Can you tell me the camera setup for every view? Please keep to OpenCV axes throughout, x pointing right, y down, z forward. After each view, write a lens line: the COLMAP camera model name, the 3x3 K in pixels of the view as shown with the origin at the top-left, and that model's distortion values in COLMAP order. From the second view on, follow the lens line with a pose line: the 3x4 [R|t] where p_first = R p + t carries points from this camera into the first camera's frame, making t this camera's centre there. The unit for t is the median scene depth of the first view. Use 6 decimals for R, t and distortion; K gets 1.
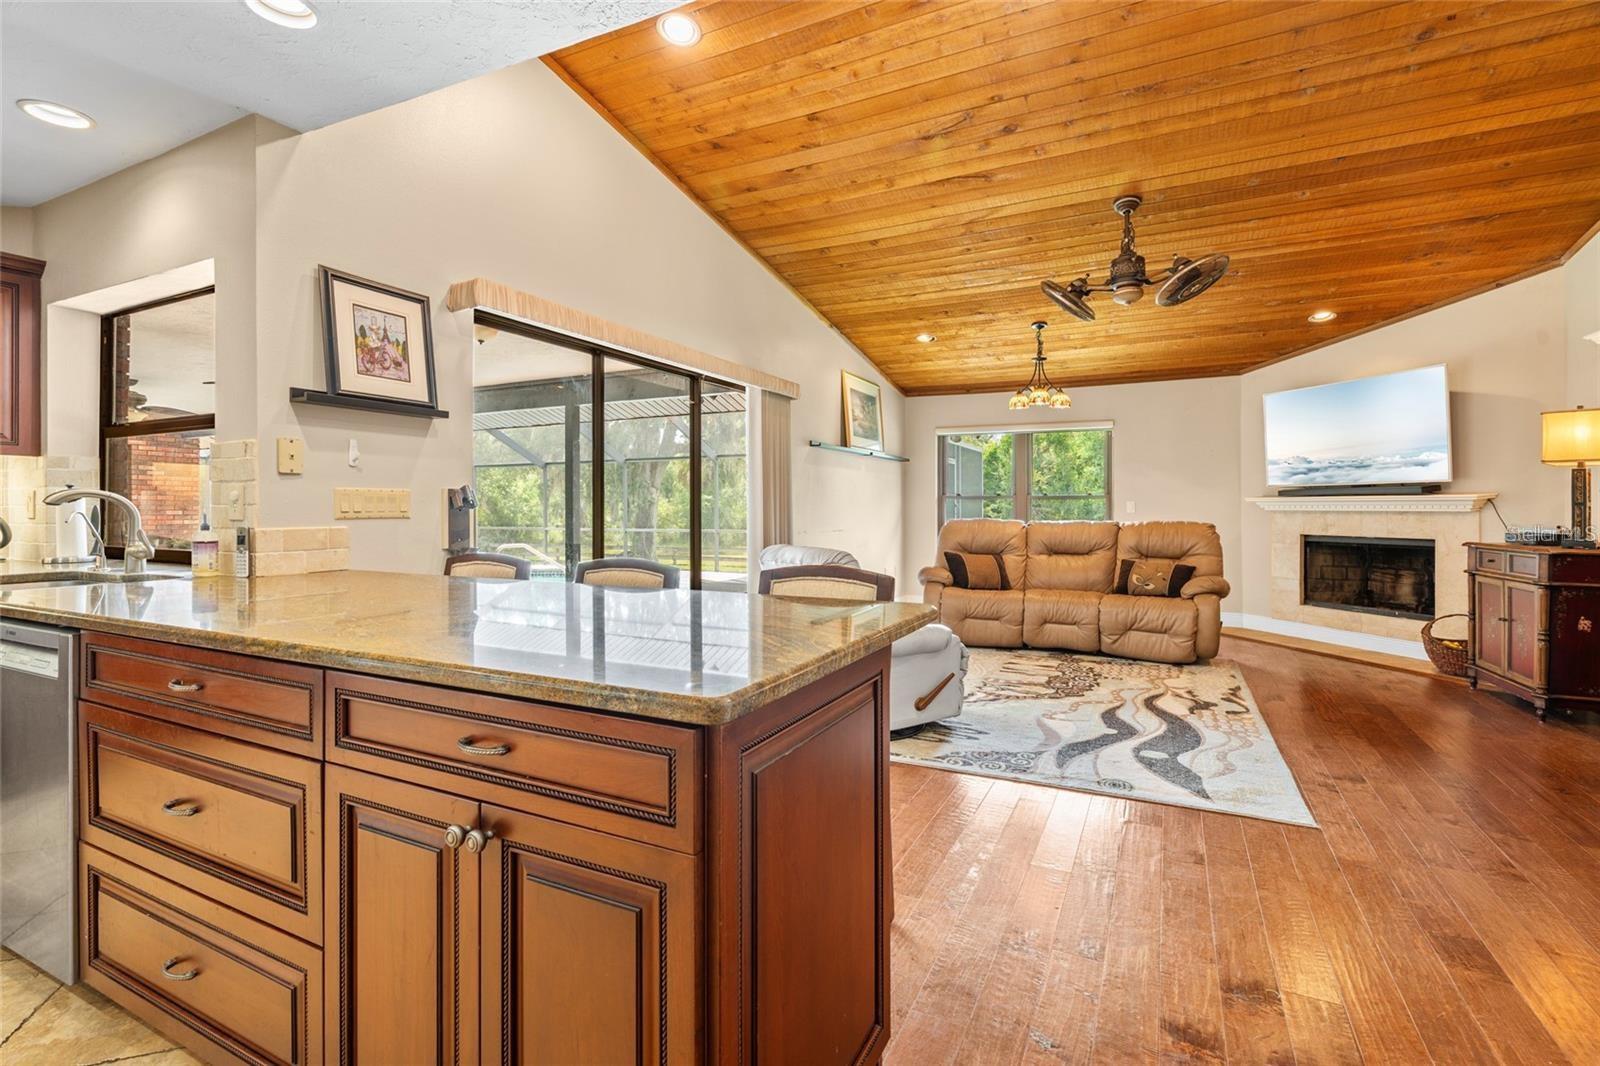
lens RADIAL K [[729.7, 0, 799.7], [0, 729.7, 500.7], [0, 0, 1]] dist [-0.004006, 0.002098]
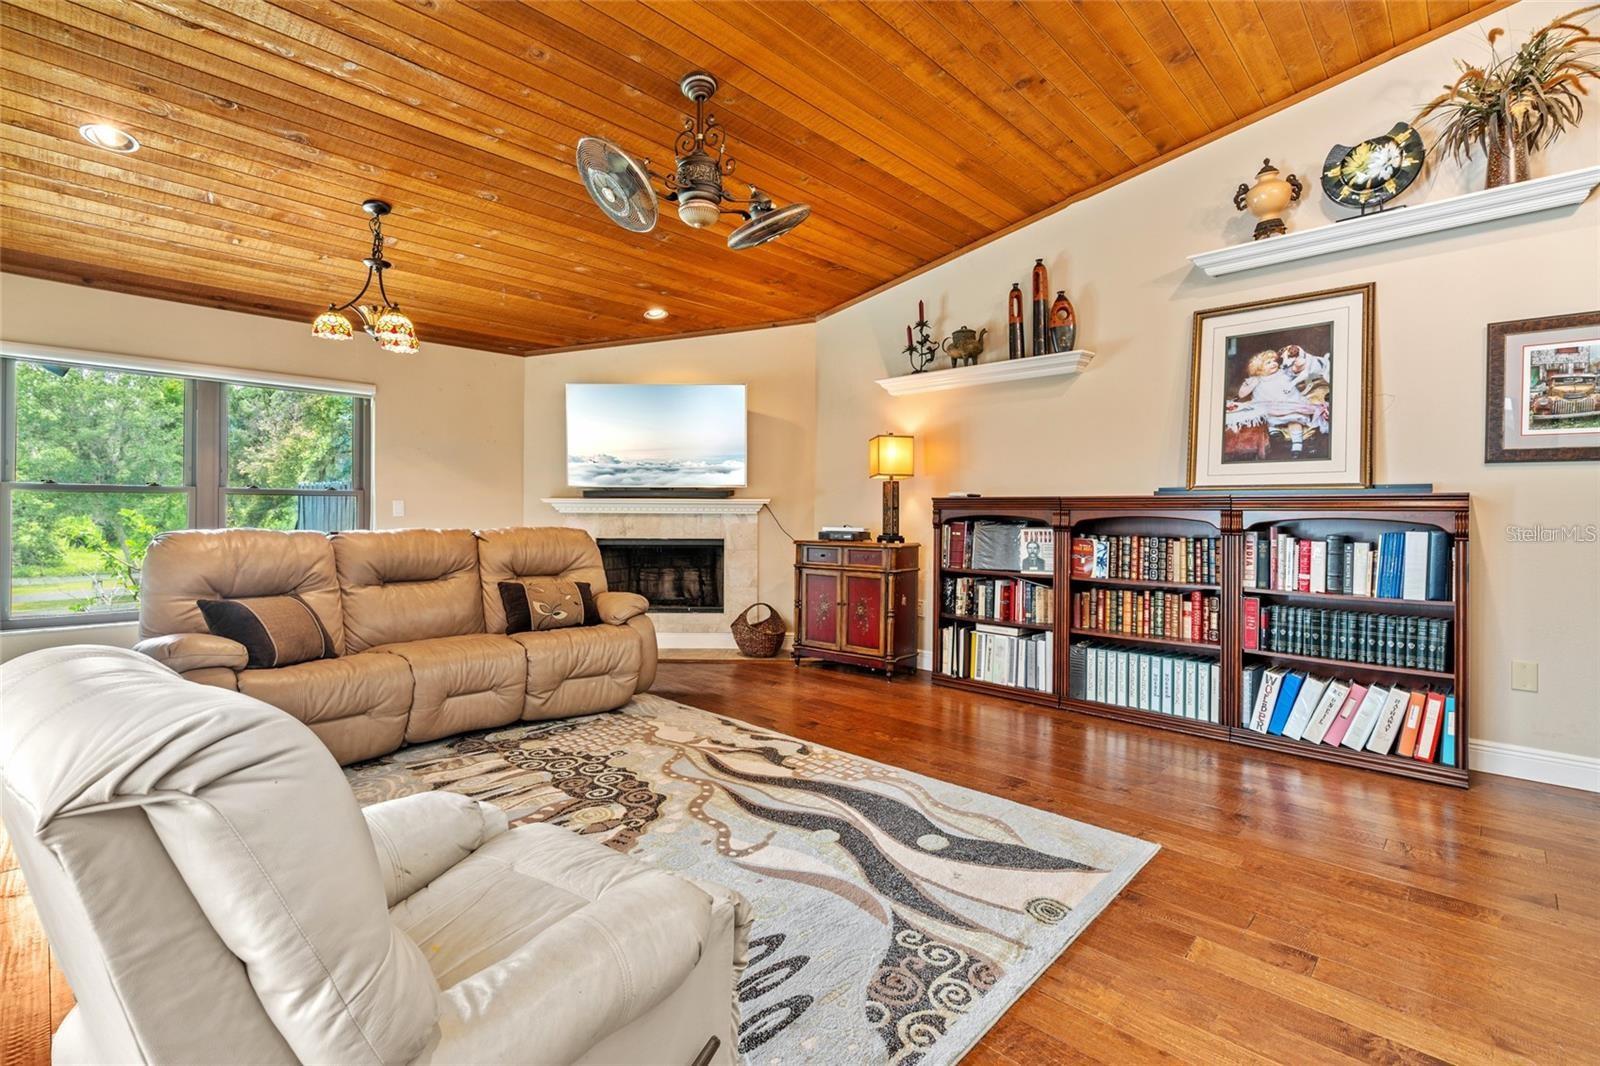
lens RADIAL K [[729.7, 0, 796.7], [0, 729.7, 507.1], [0, 0, 1]] dist [-0.004006, 0.002098]
pose [[0.296254, 0.006314, 0.955088, -0.162894], [-0.013488, 0.999906, -0.002427, 0.005573], [-0.955014, -0.012163, 0.296311, 0.552213]]
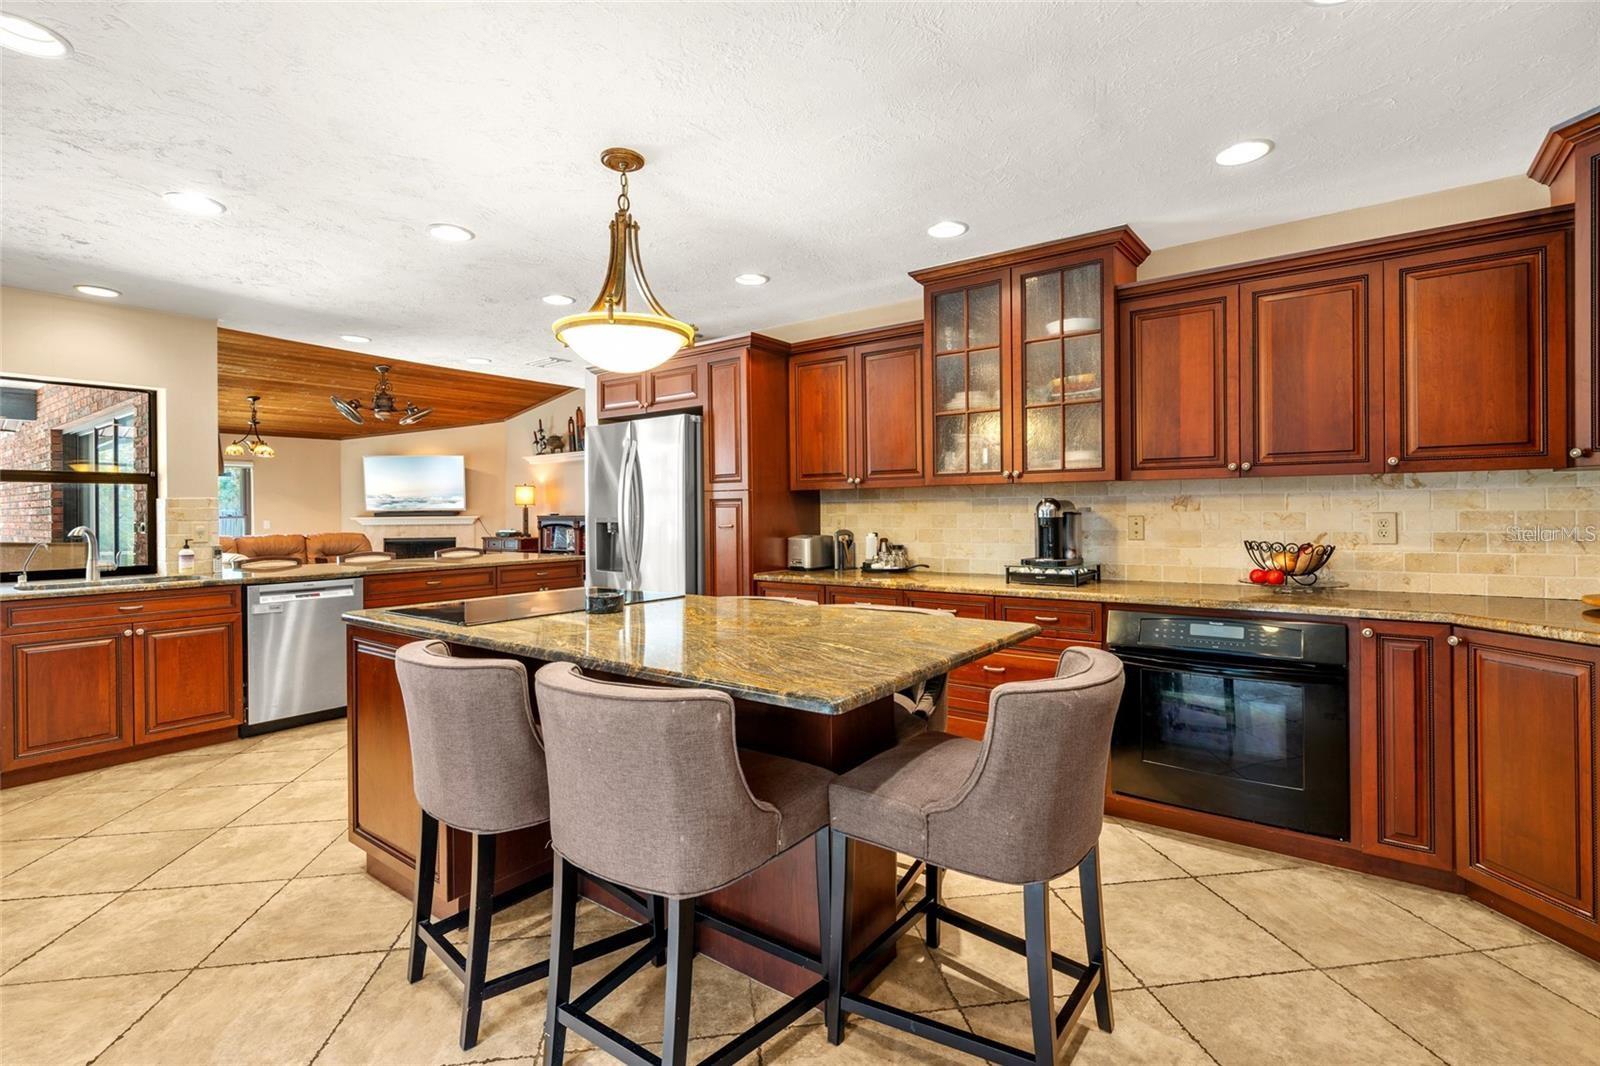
lens RADIAL K [[729.7, 0, 799.0], [0, 729.7, 516.4], [0, 0, 1]] dist [-0.004006, 0.002098]
pose [[0.177486, -0.010632, 0.984066, -1.005742], [0.000002, 0.999942, 0.010803, -0.028790], [-0.984123, -0.001915, 0.177476, -0.343570]]
